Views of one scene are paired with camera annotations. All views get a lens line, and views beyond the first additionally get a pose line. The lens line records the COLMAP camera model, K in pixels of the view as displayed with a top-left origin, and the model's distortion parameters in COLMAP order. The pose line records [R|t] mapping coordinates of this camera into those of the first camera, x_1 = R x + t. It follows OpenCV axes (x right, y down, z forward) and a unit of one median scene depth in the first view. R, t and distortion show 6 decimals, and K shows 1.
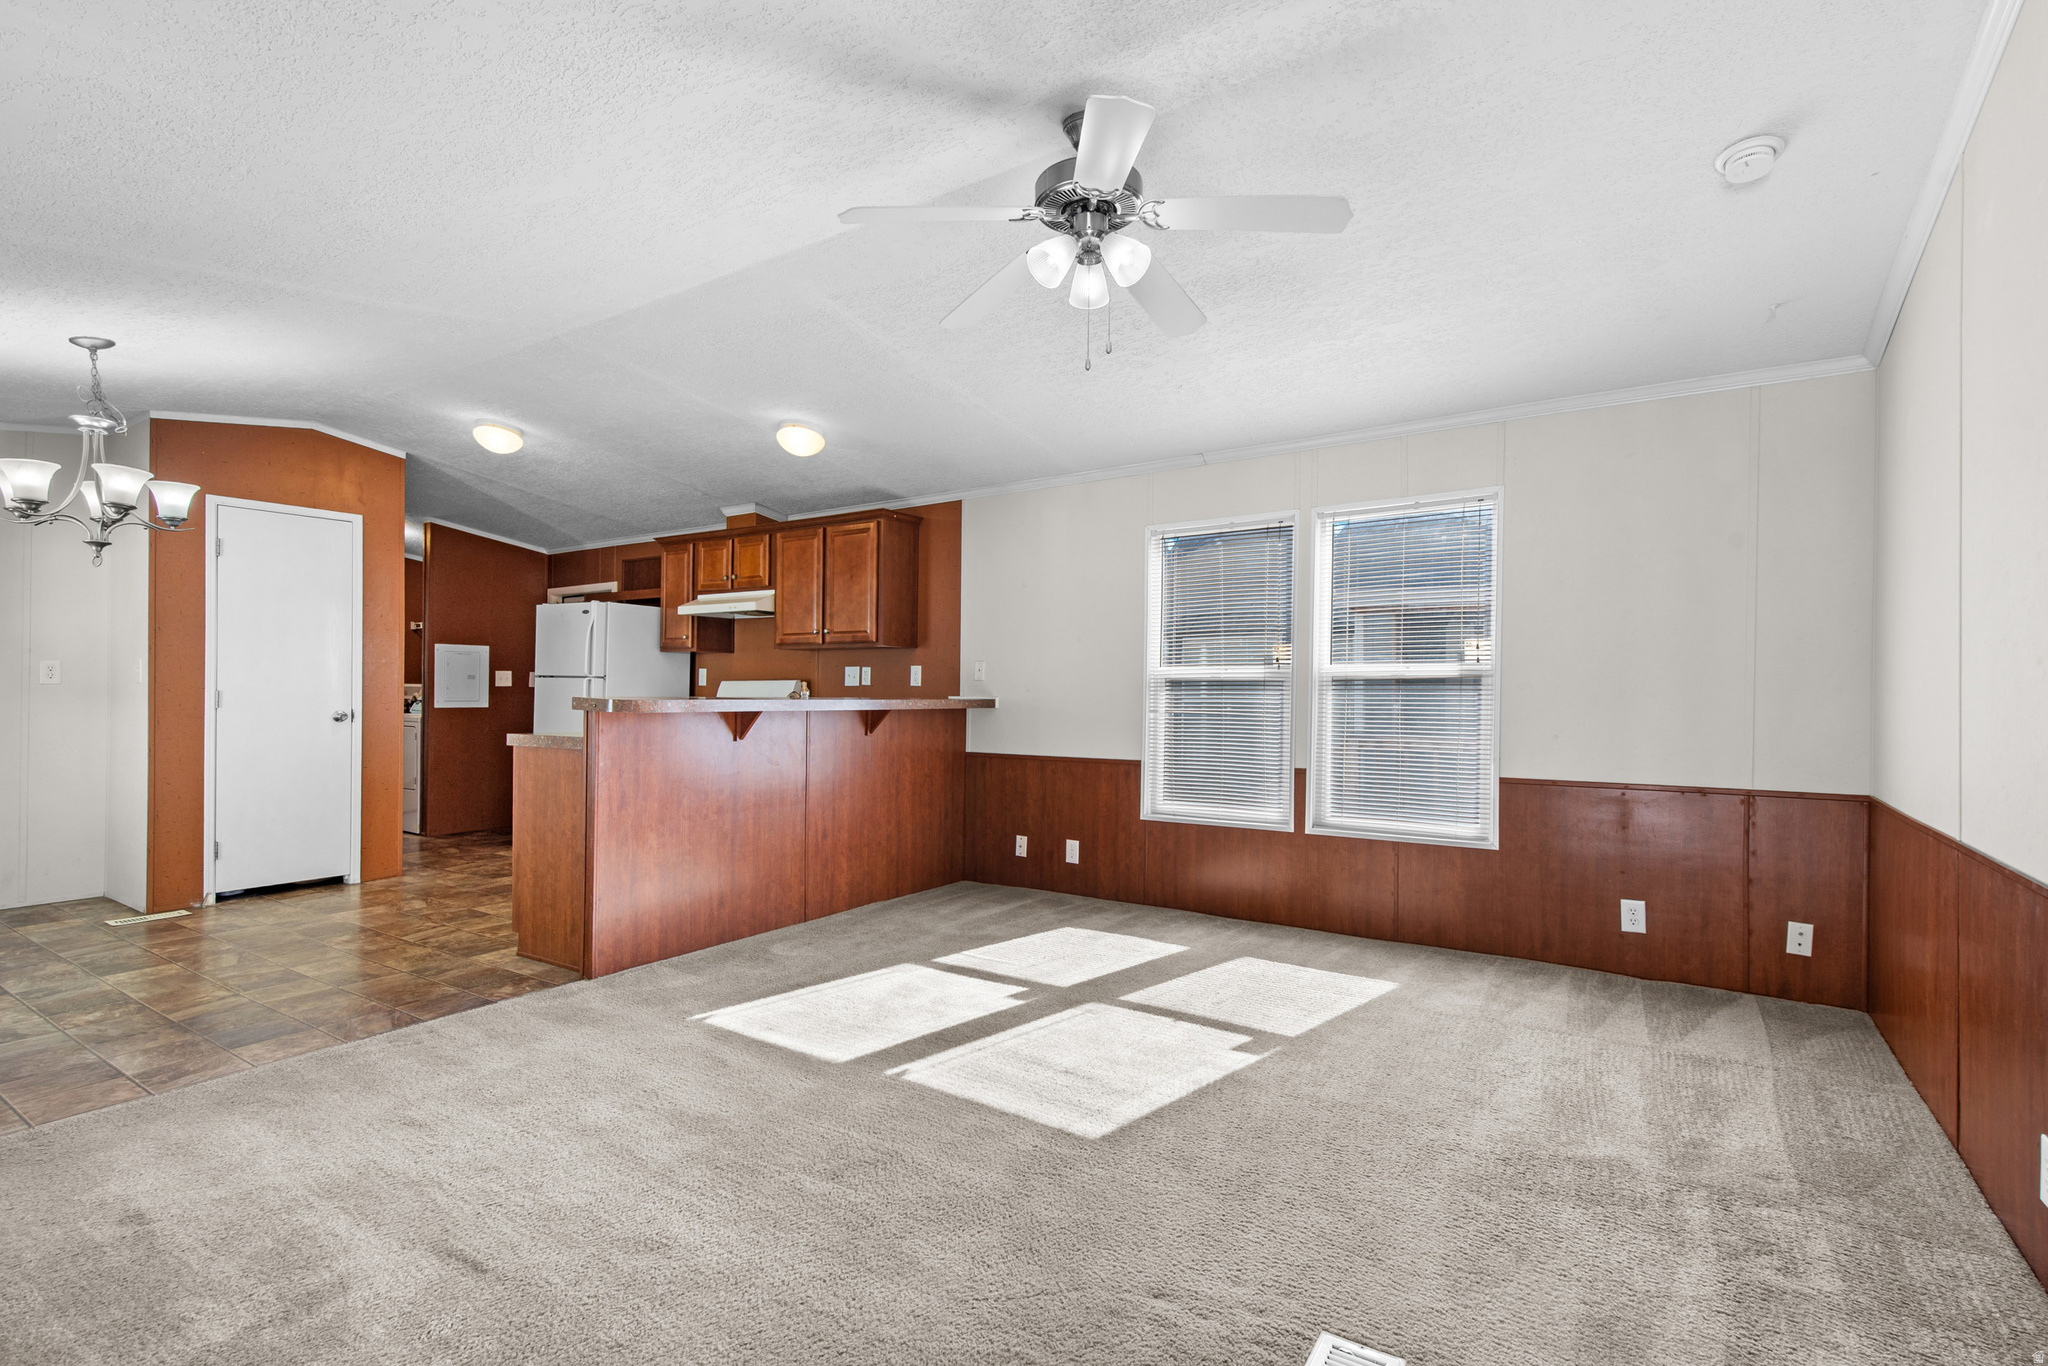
lens RADIAL K [[933.4, 0, 1037.2], [0, 933.4, 684.3], [0, 0, 1]] dist [0.022788, -0.015508]
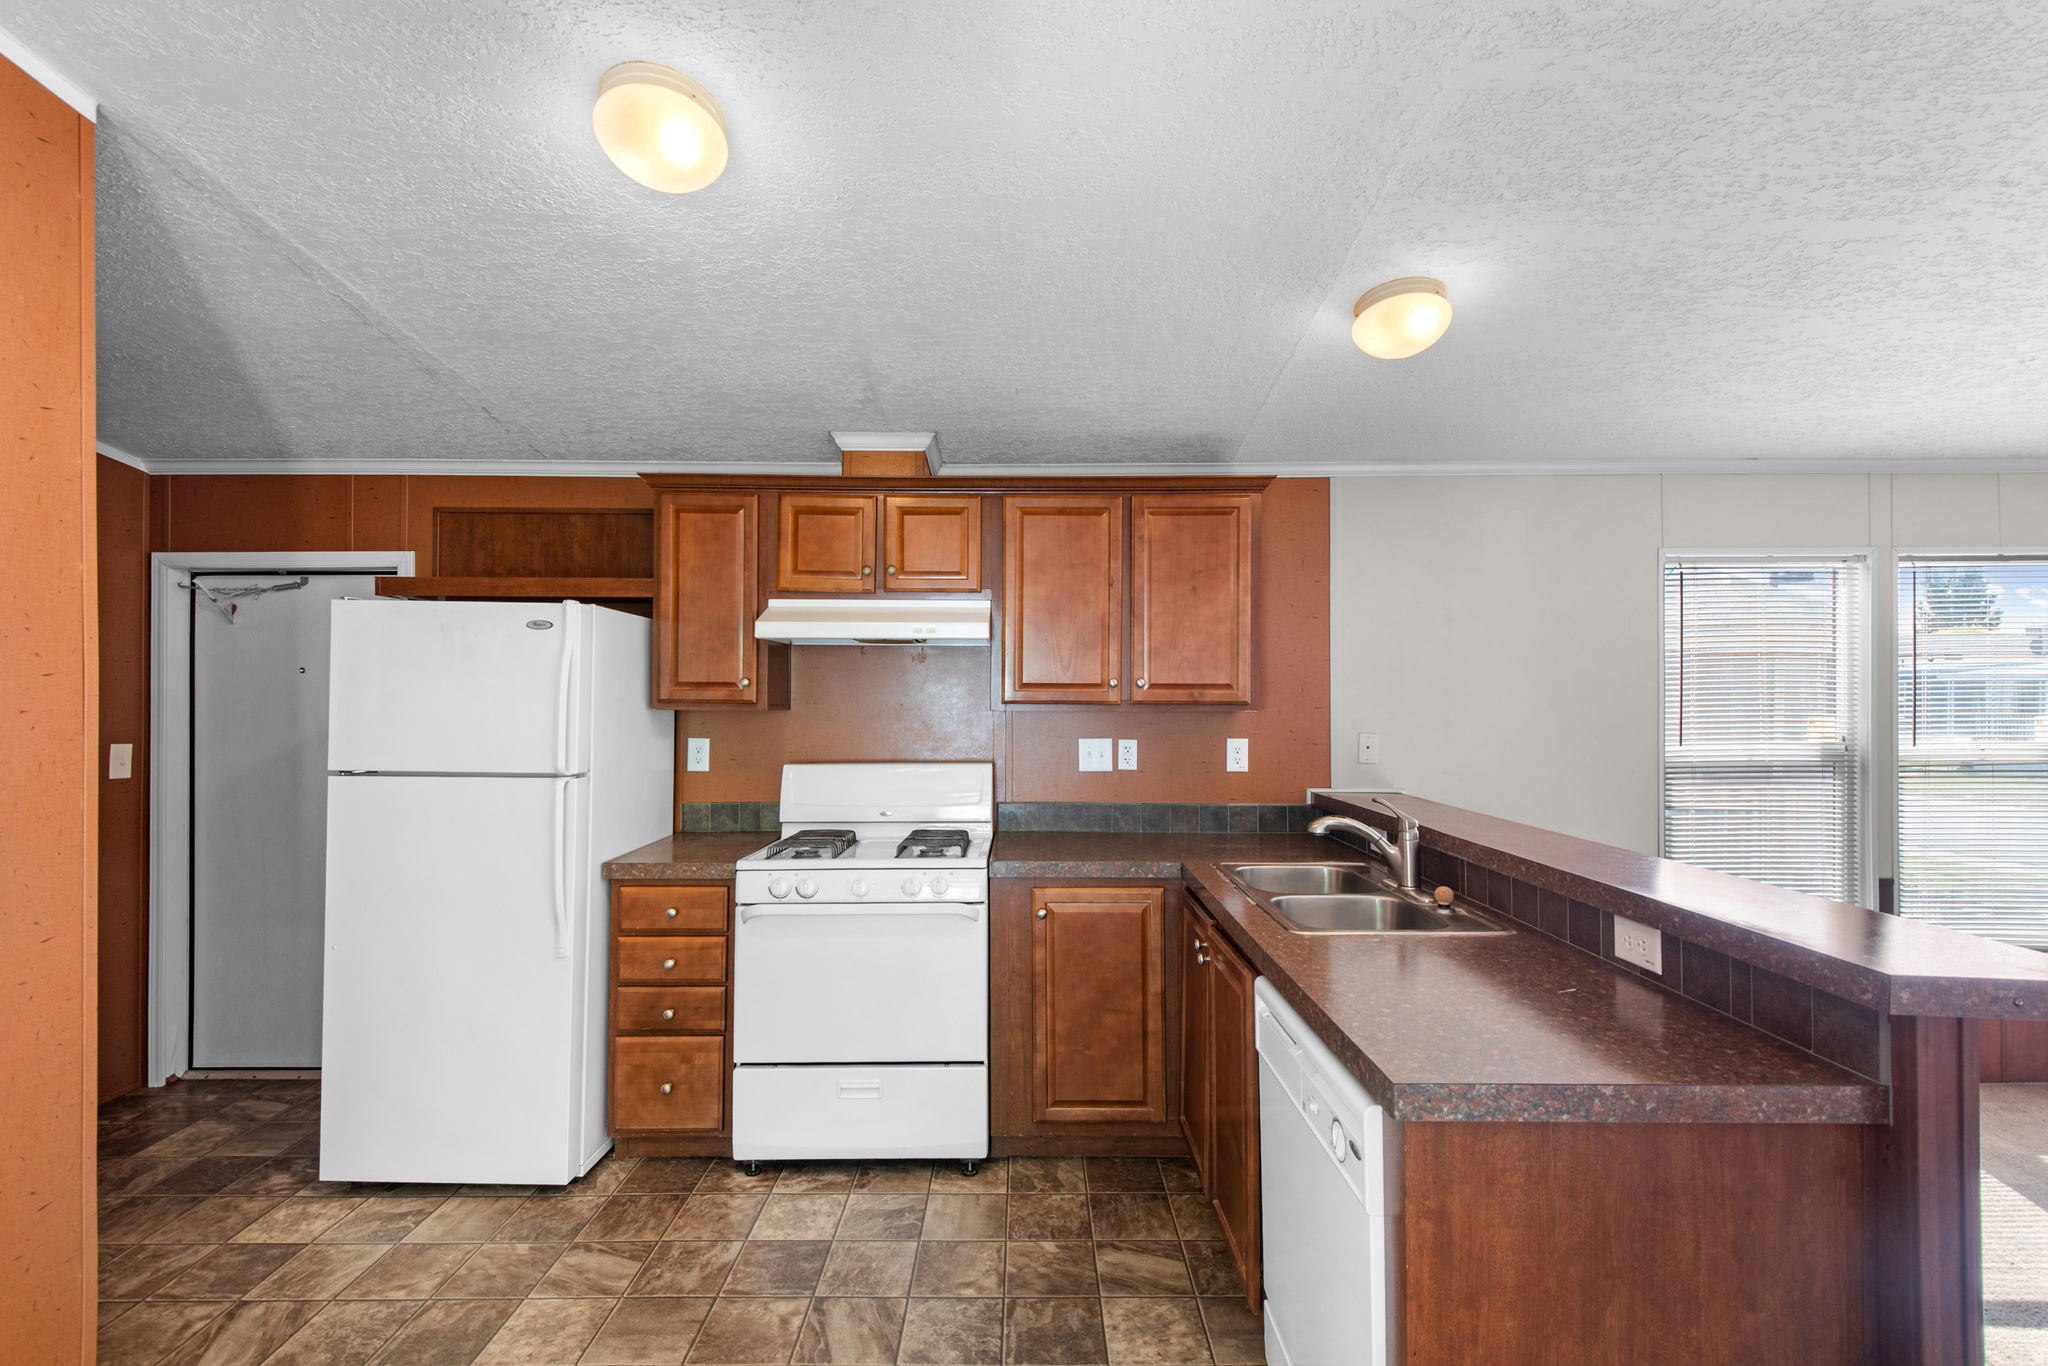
lens RADIAL K [[933.4, 0, 1037.2], [0, 933.4, 684.3], [0, 0, 1]] dist [0.022788, -0.015508]
pose [[0.825206, 0.003186, 0.564824, -0.531793], [0.003355, 0.999939, -0.010543, -0.044799], [-0.564823, 0.010595, 0.825144, 0.516014]]
